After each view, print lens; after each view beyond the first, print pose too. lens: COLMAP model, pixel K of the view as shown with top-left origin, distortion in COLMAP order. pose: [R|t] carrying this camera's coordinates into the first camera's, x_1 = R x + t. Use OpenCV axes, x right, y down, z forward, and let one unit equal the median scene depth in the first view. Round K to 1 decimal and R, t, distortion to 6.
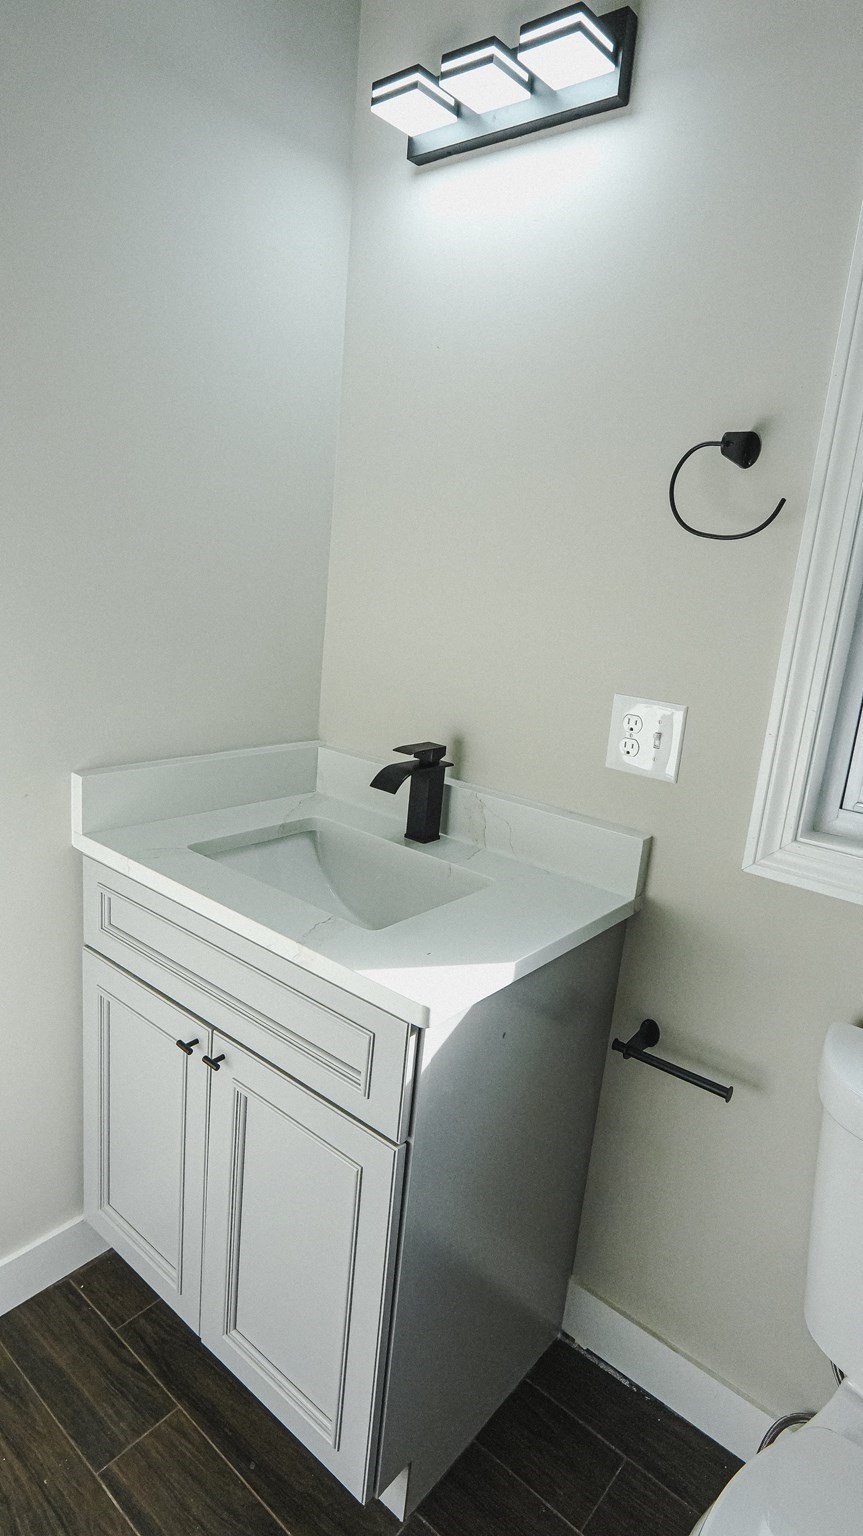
lens RADIAL K [[856.7, 0, 431.5], [0, 856.7, 768.0], [0, 0, 1]] dist [0.002308, 0.000179]
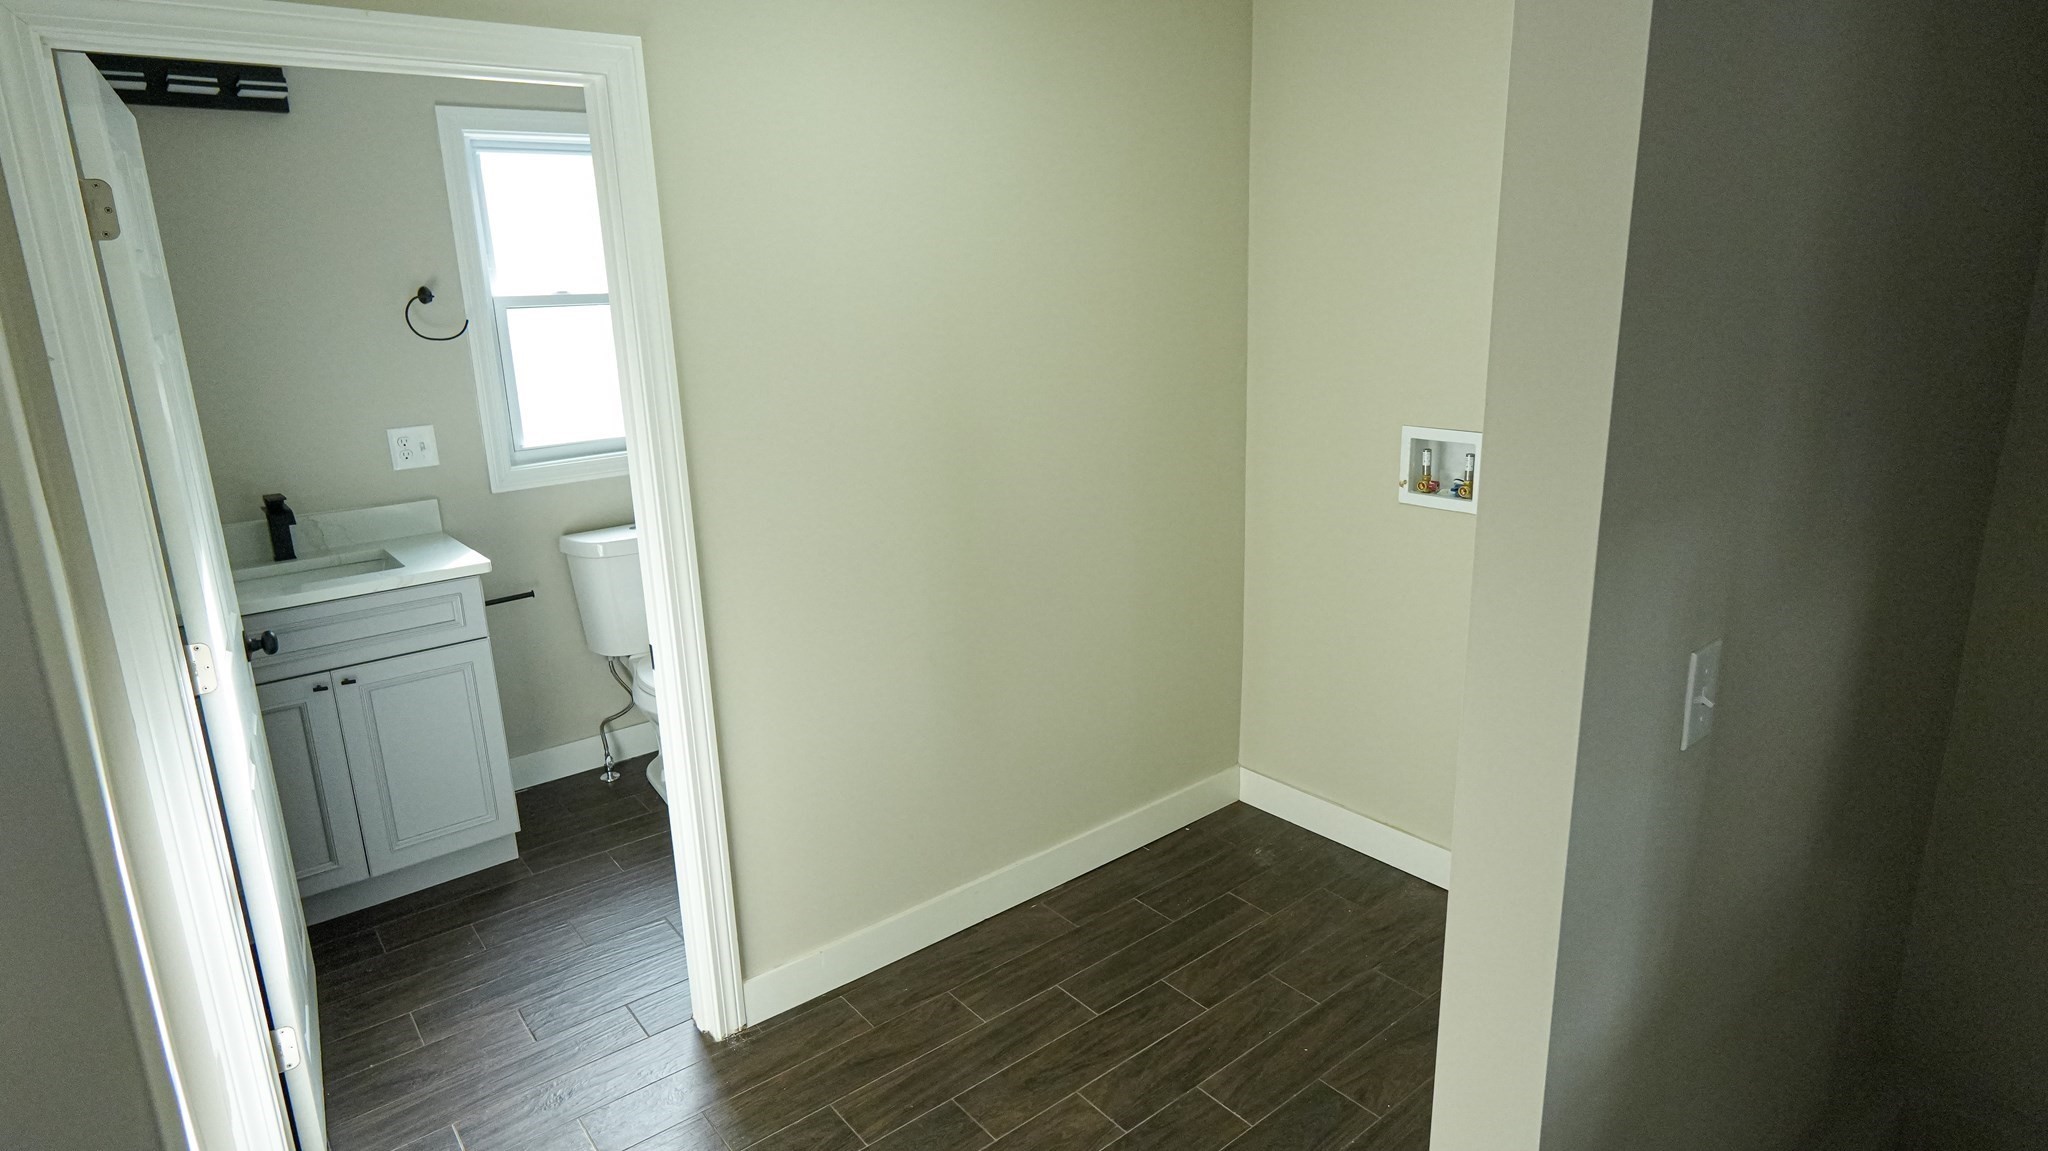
lens RADIAL K [[1142.2, 0, 1024.0], [0, 1142.2, 575.5], [0, 0, 1]] dist [0.002308, 0.000179]
pose [[0.190081, -0.337305, 0.922006, -2.083654], [0.269414, 0.920996, 0.281393, -0.134312], [-0.944079, 0.194914, 0.265939, -0.939201]]
